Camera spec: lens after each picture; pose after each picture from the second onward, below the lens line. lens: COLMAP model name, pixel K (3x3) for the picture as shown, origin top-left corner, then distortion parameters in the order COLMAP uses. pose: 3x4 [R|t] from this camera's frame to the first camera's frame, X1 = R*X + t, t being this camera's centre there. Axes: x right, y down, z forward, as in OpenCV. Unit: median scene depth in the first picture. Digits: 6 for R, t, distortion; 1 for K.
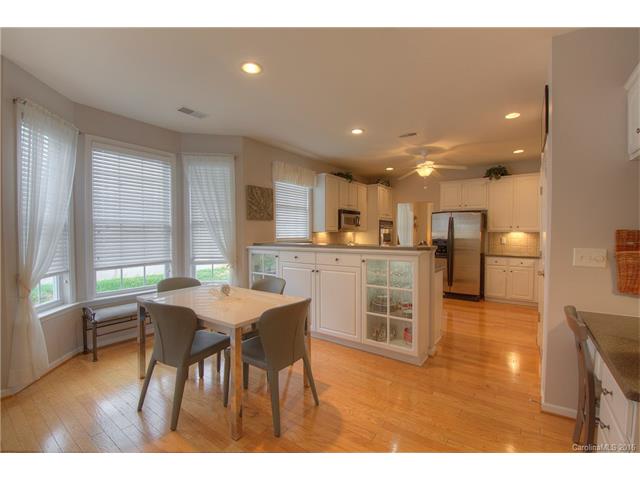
lens RADIAL K [[283.8, 0, 330.0], [0, 283.8, 238.2], [0, 0, 1]] dist [0.000599, 0.000101]
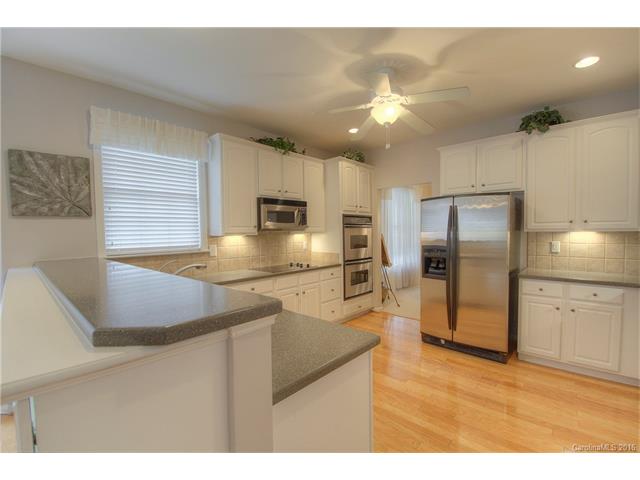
lens RADIAL K [[287.4, 0, 328.7], [0, 287.4, 241.0], [0, 0, 1]] dist [-0.017325, -0.000503]
pose [[0.992689, -0.010166, -0.120269, 0.256185], [0.011555, 0.999874, 0.010856, -0.015076], [0.120144, -0.012166, 0.992682, 0.425967]]
